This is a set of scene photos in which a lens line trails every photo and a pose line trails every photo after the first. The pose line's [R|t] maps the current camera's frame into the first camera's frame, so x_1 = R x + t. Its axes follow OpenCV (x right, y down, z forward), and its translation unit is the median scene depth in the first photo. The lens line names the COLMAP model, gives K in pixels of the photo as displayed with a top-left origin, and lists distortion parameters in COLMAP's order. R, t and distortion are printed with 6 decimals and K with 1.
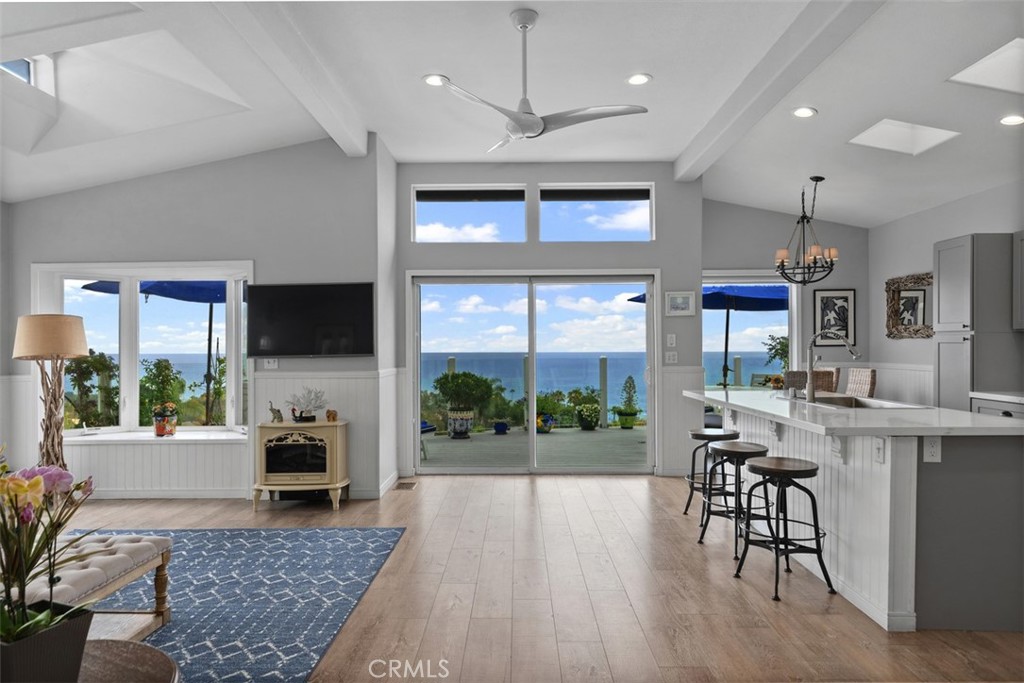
lens RADIAL K [[638.6, 0, 511.7], [0, 638.6, 341.6], [0, 0, 1]] dist [0.007109, -0.004732]
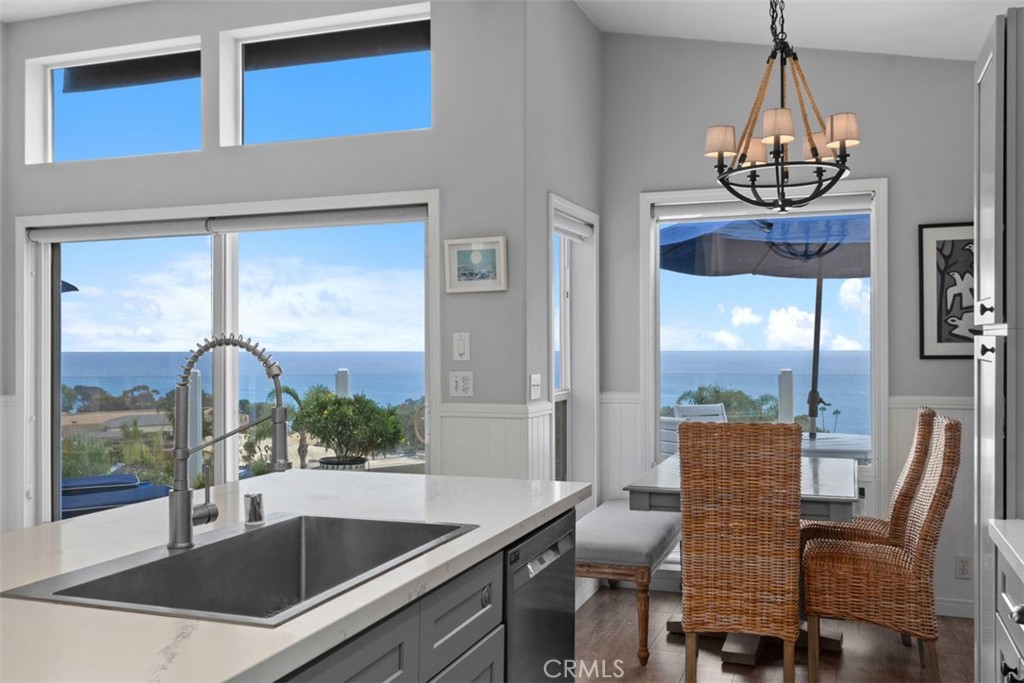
lens RADIAL K [[941.7, 0, 506.9], [0, 941.7, 335.9], [0, 0, 1]] dist [0.006067, 0.000000]
pose [[0.943556, -0.002092, -0.331206, 0.562421], [0.002405, 0.999997, 0.000537, -0.010834], [0.331204, -0.001303, 0.943558, 0.425587]]
